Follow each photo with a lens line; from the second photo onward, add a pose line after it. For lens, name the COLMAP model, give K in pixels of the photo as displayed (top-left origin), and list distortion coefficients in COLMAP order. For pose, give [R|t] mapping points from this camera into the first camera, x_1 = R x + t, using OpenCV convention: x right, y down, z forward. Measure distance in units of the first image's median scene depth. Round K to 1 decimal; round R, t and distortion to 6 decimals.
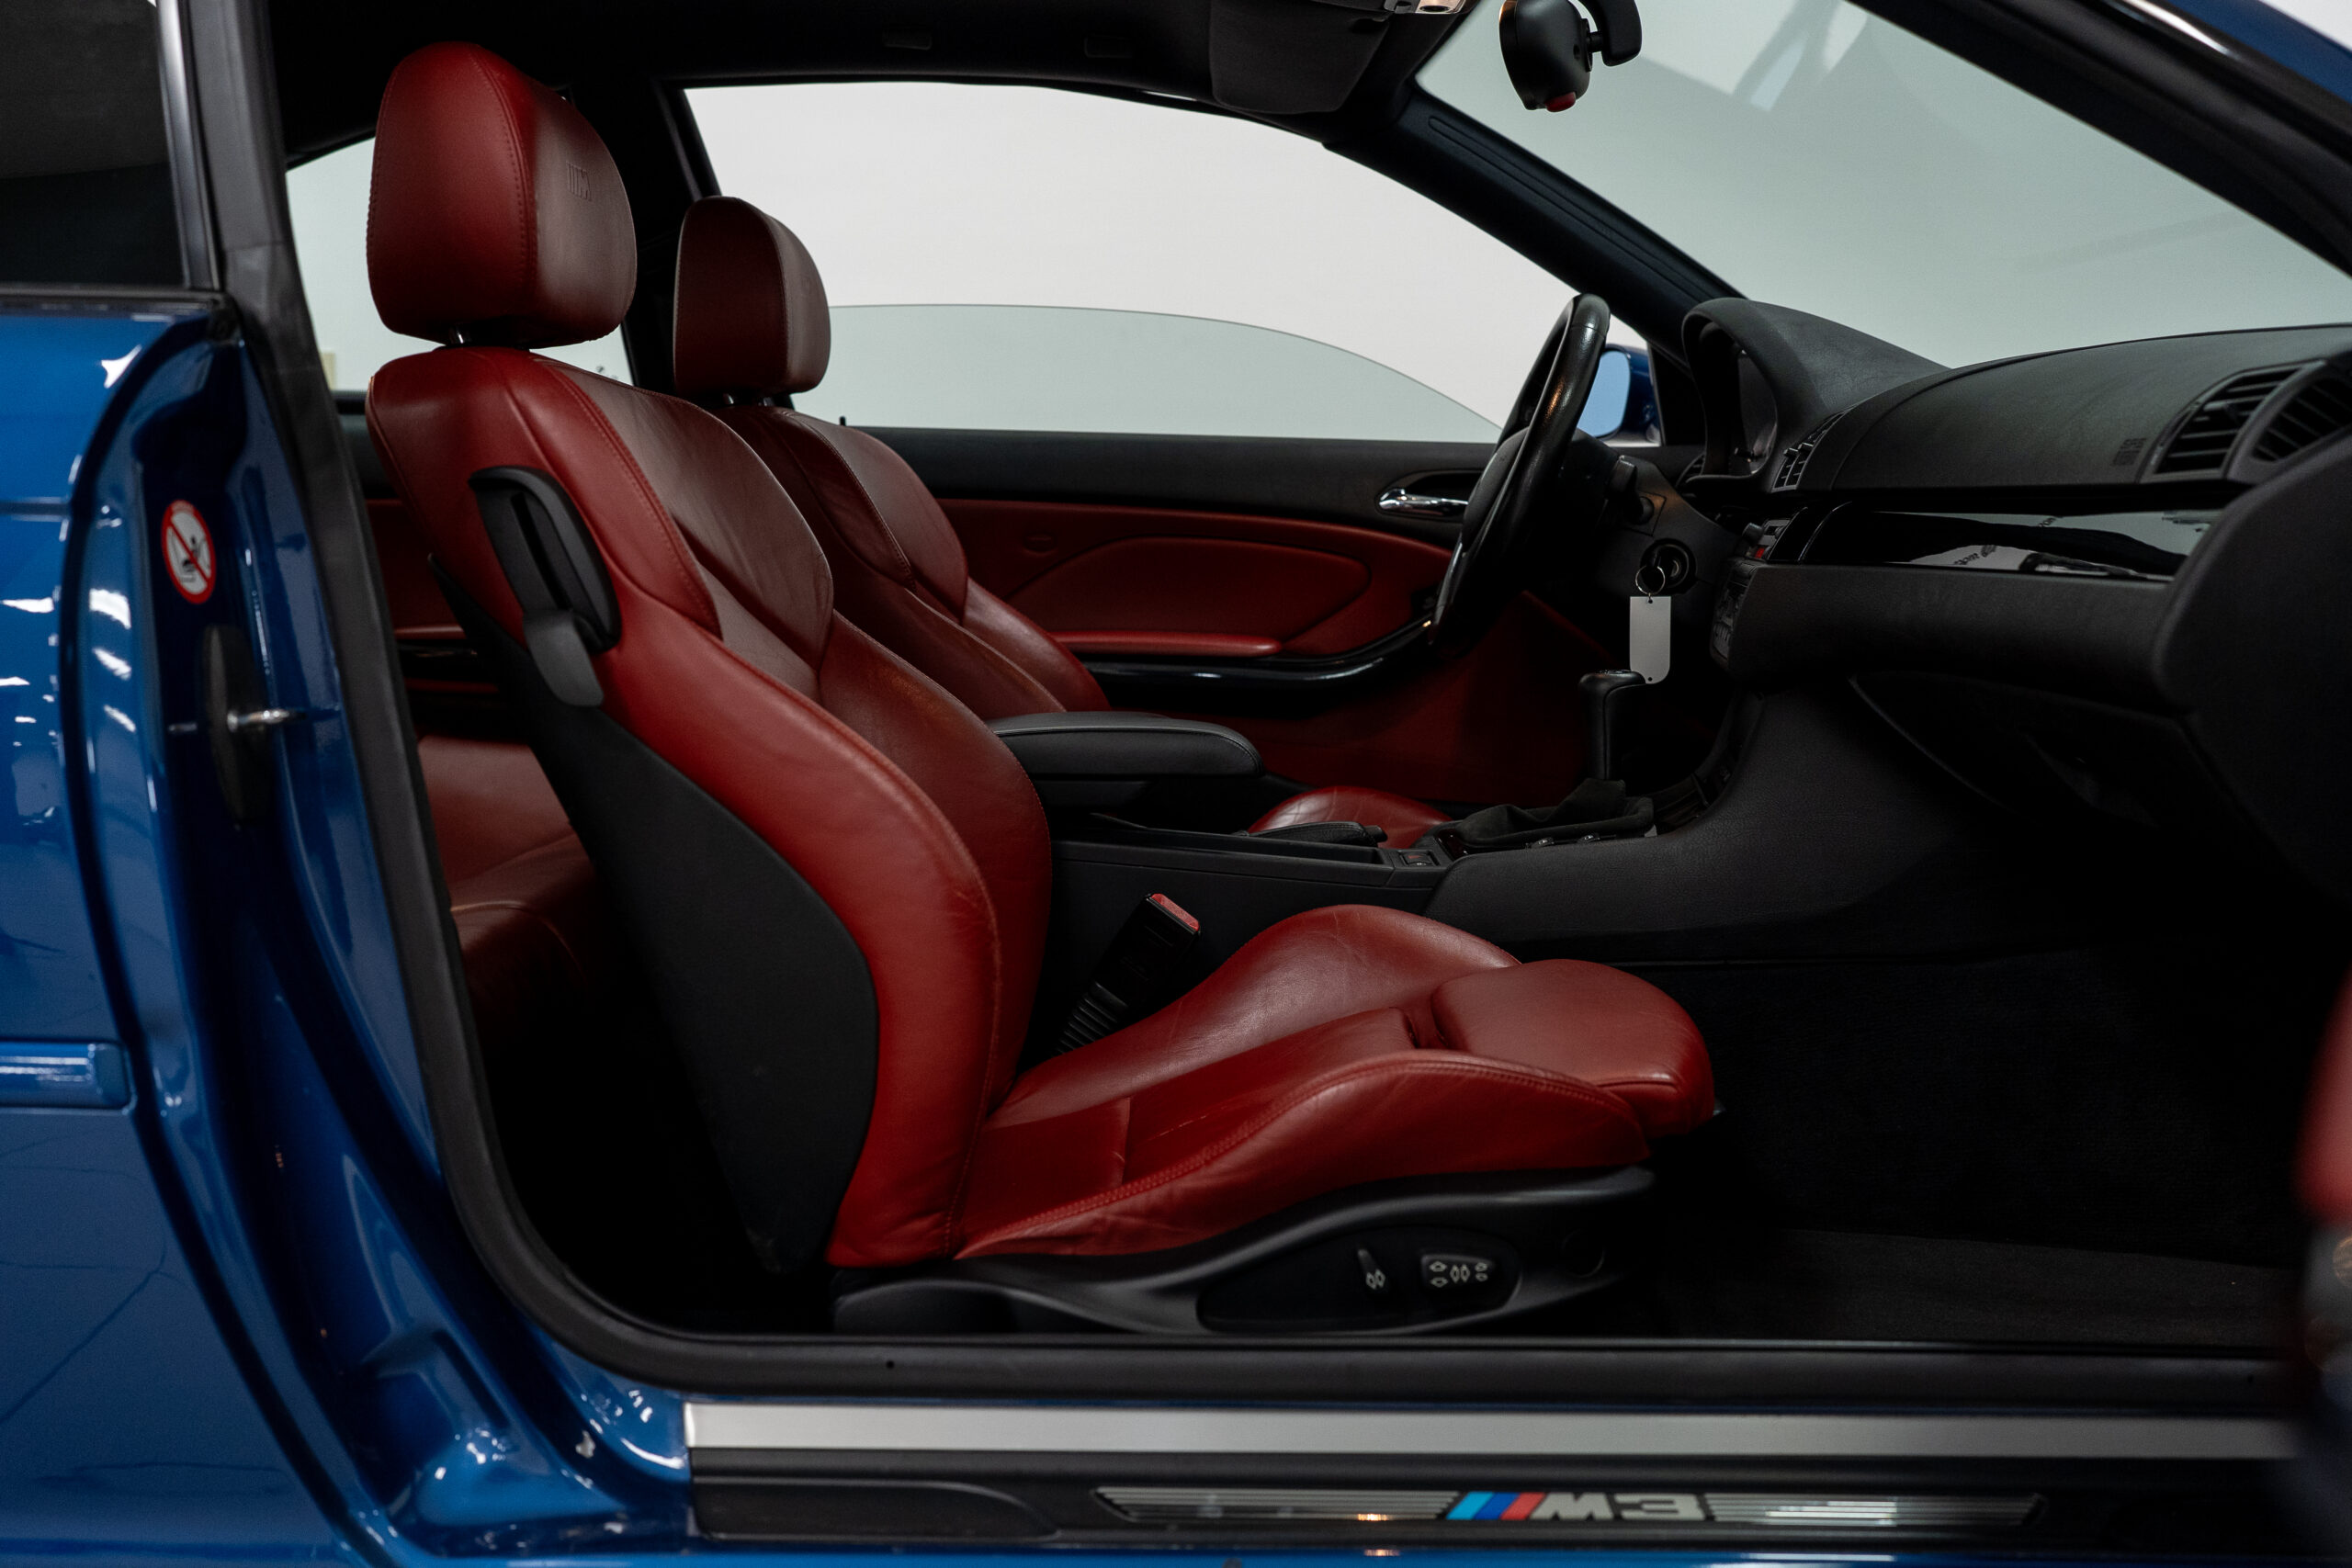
lens RADIAL K [[2331.6, 0, 1133.4], [0, 2331.6, 736.9], [0, 0, 1]] dist [-0.001003, -0.000720]
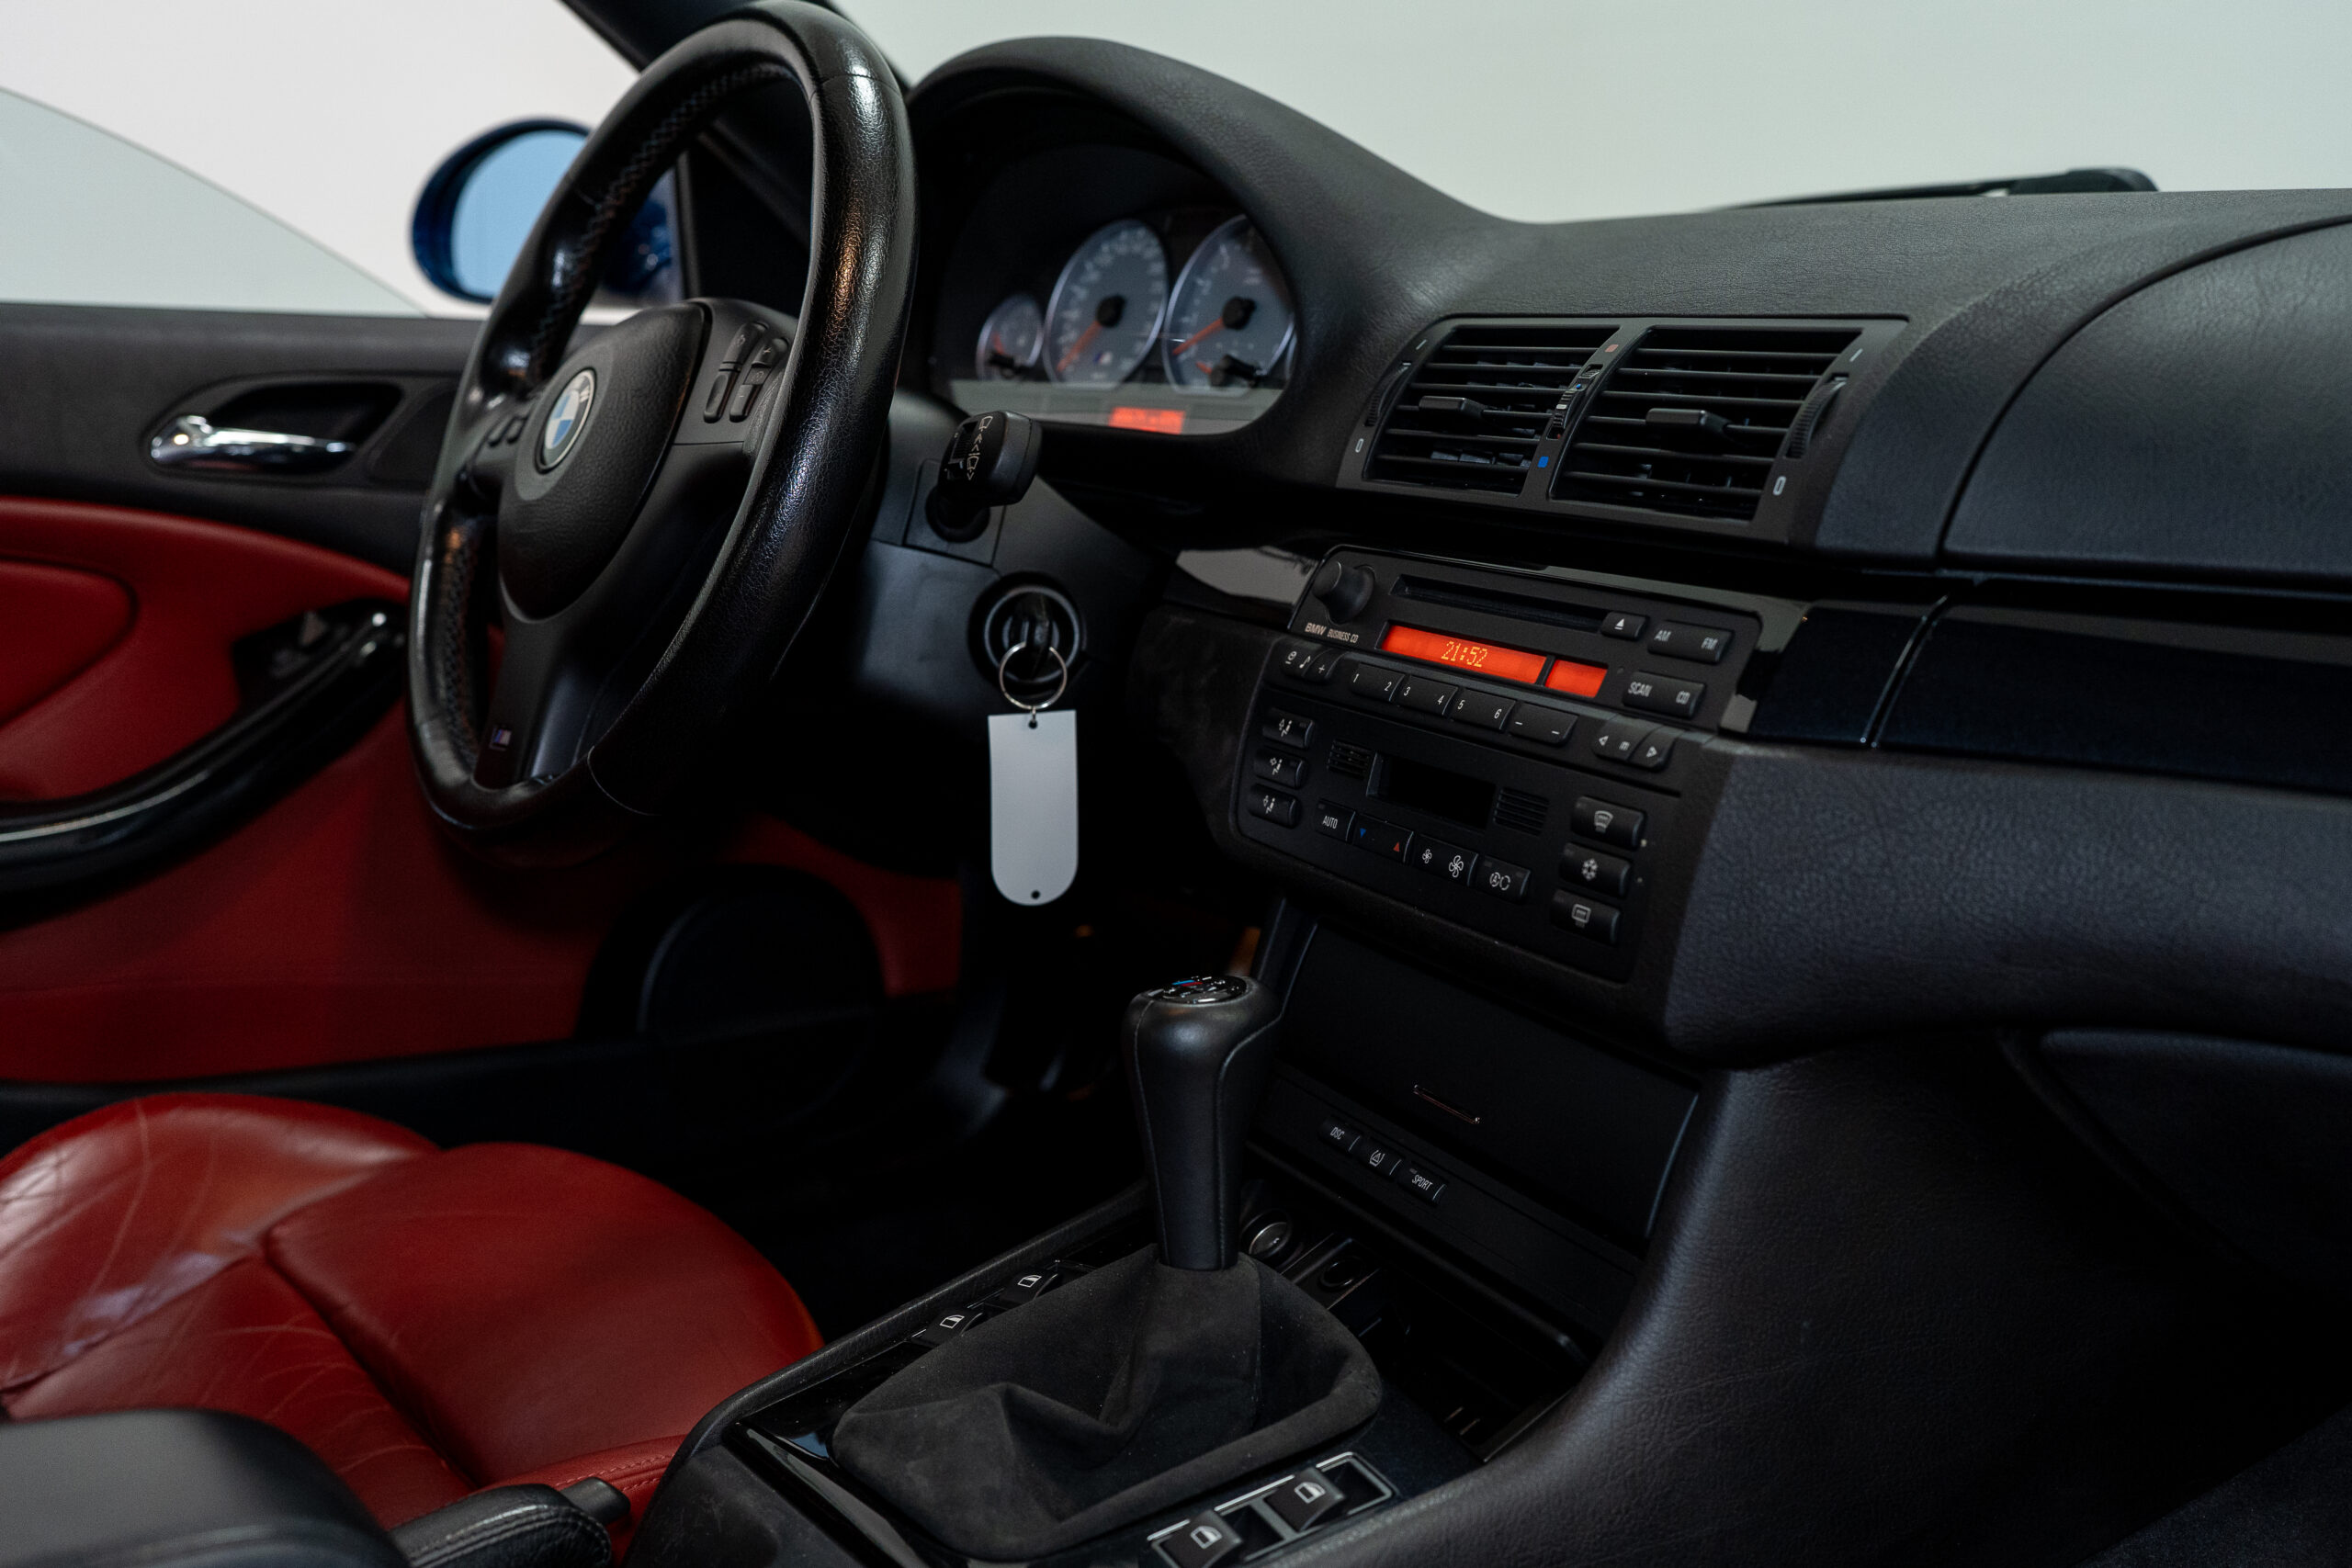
lens RADIAL K [[2331.6, 0, 1133.4], [0, 2331.6, 736.9], [0, 0, 1]] dist [-0.001003, -0.000720]
pose [[0.779149, -0.104818, 0.618013, -0.056728], [0.050002, 0.993171, 0.105408, -0.153681], [-0.624841, -0.051227, 0.779070, 0.972606]]
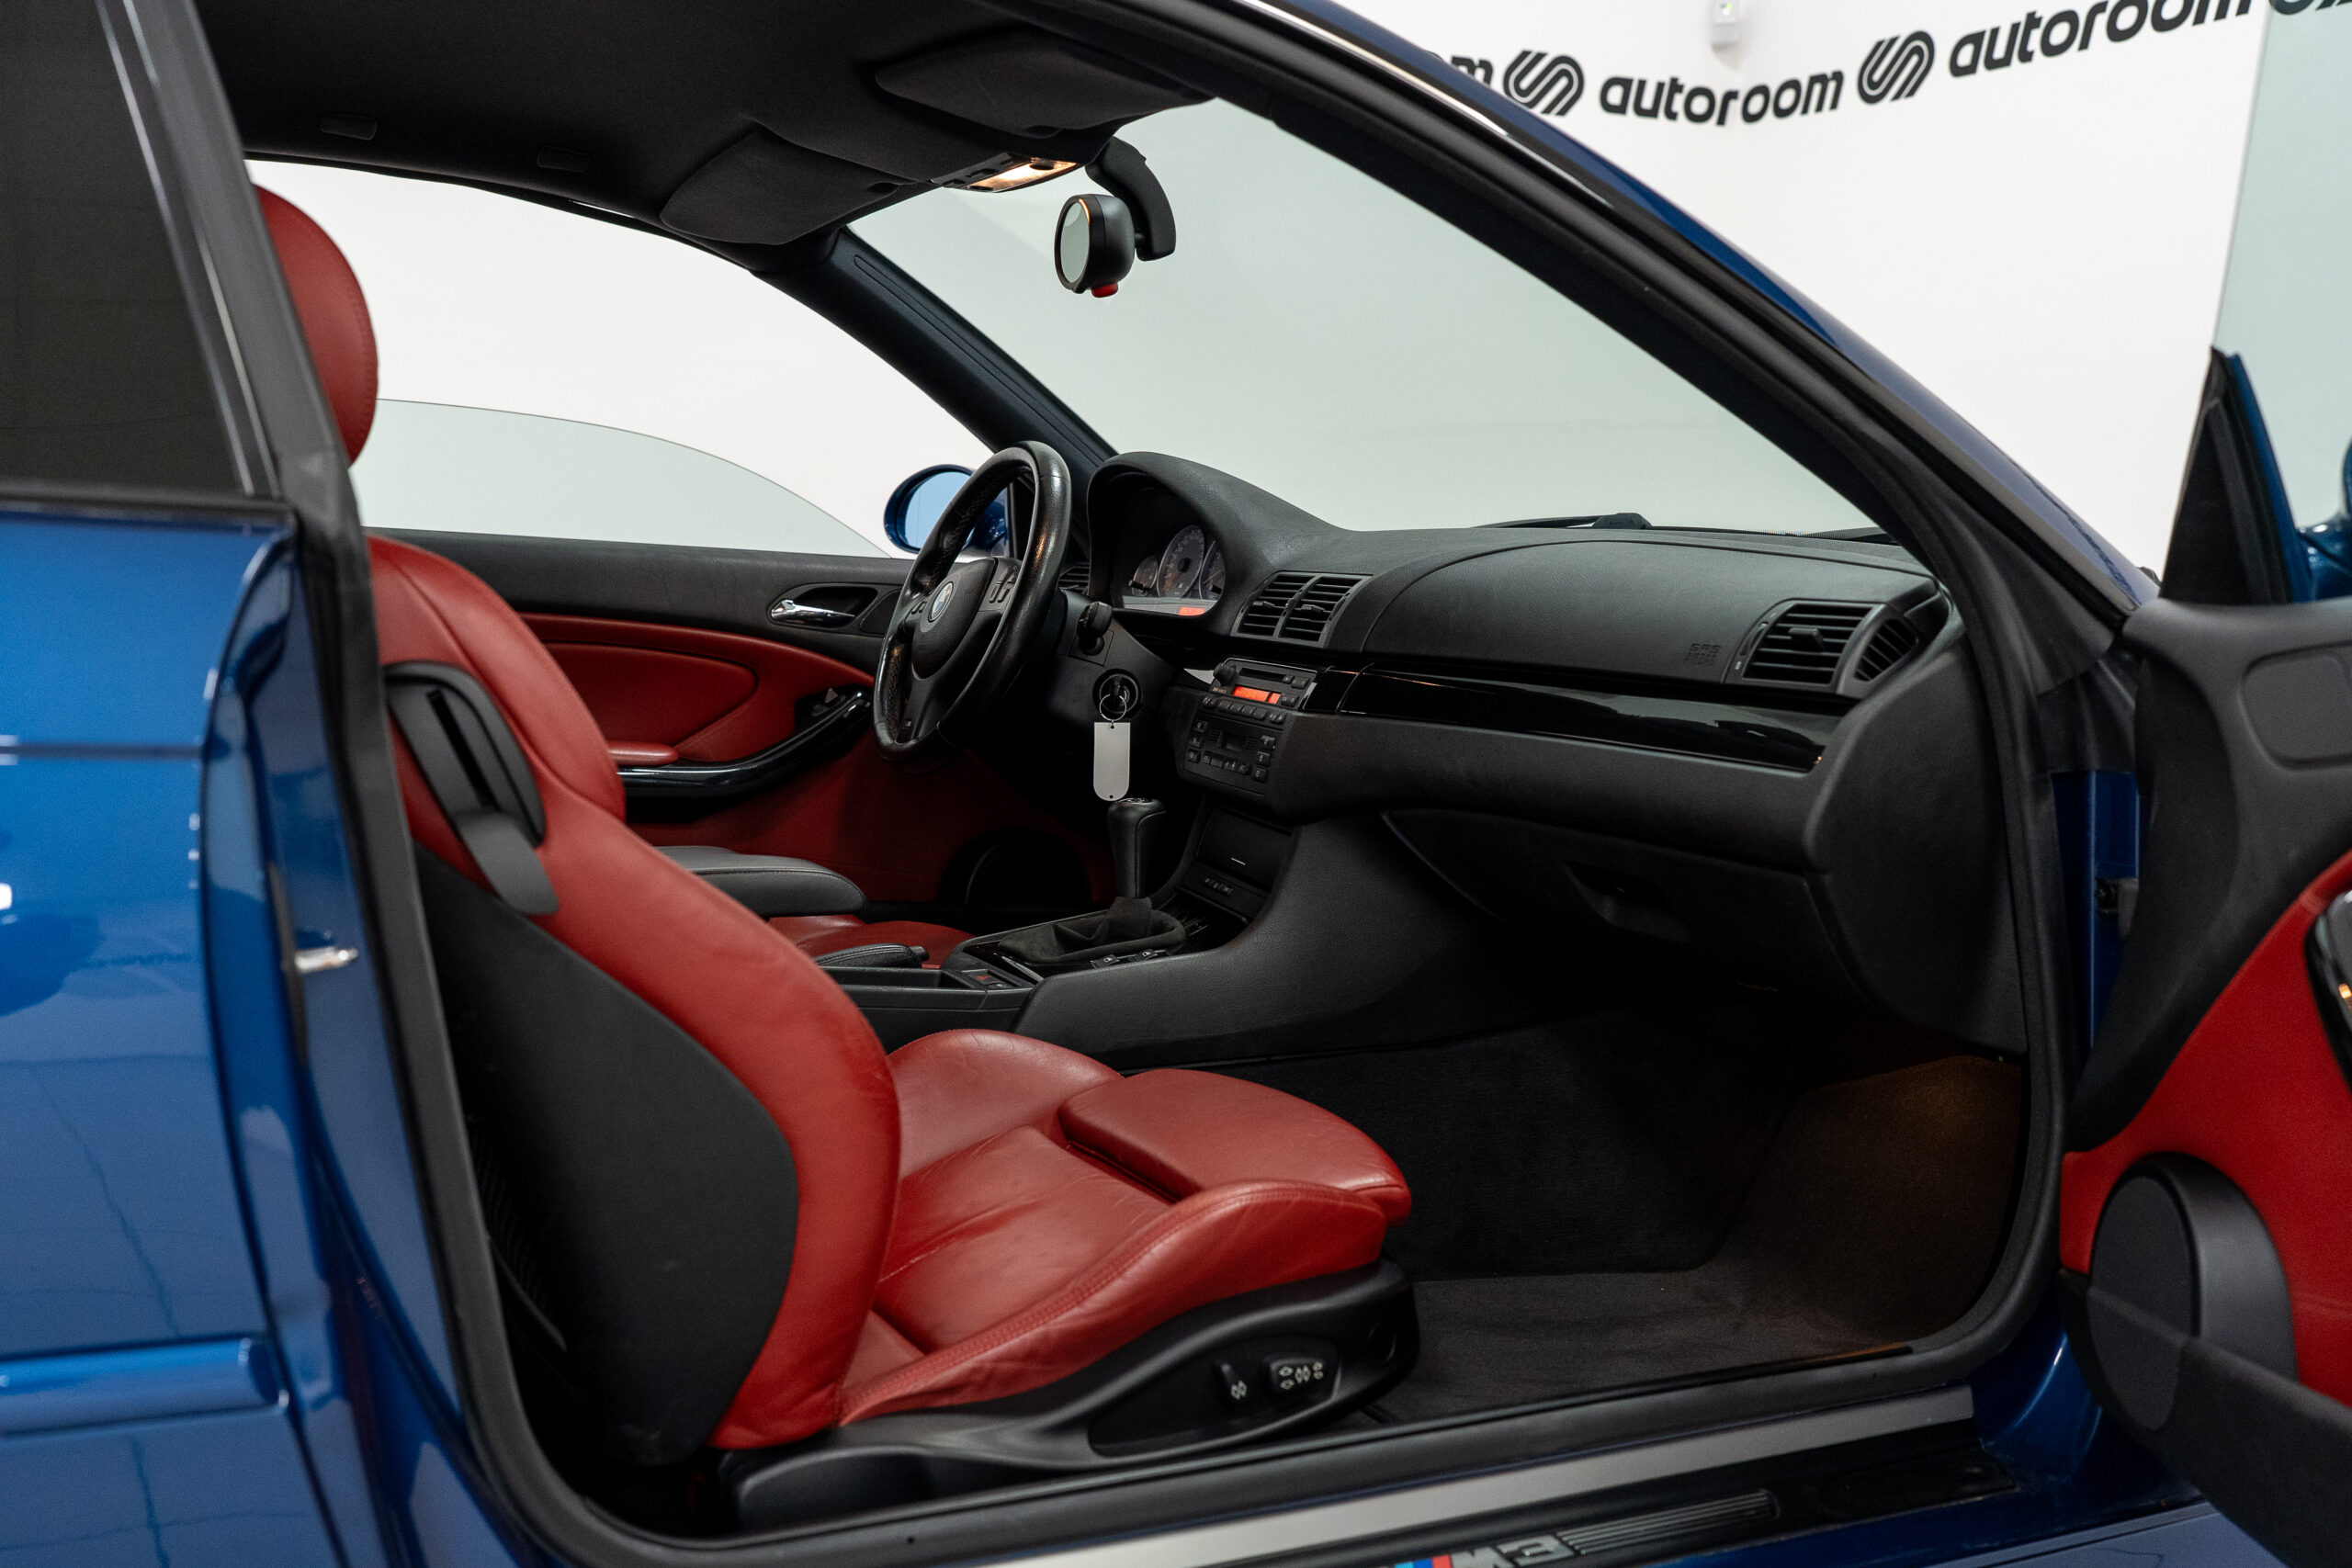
lens RADIAL K [[2331.6, 0, 1133.4], [0, 2331.6, 736.9], [0, 0, 1]] dist [-0.001003, -0.000720]
pose [[0.880416, -0.007488, 0.474142, -0.448211], [0.009459, 0.999954, -0.001773, -0.077776], [-0.474107, 0.006046, 0.880446, 0.025942]]
